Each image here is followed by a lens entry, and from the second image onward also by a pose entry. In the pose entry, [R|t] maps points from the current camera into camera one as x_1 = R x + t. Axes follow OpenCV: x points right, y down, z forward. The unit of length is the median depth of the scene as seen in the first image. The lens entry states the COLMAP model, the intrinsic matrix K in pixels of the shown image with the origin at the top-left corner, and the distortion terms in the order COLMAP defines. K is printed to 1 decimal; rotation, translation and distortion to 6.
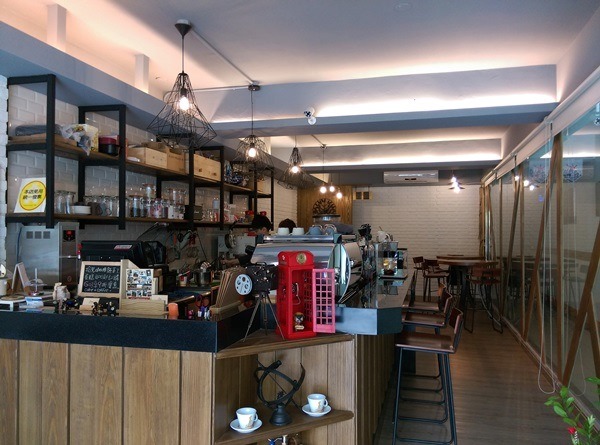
lens RADIAL K [[521.7, 0, 300.0], [0, 521.7, 224.6], [0, 0, 1]] dist [0.053283, -0.021230]
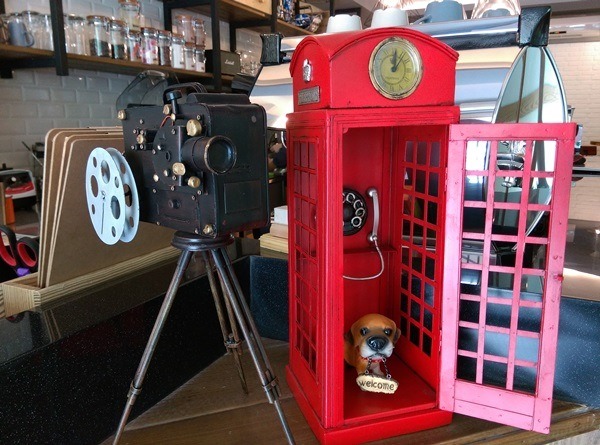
lens RADIAL K [[521.7, 0, 301.0], [0, 521.7, 221.9], [0, 0, 1]] dist [0.053283, -0.021230]
pose [[0.984143, 0.030228, -0.174780, 0.004328], [0.005321, 0.979897, 0.199433, 0.081142], [0.177295, -0.197201, 0.964198, 0.786093]]
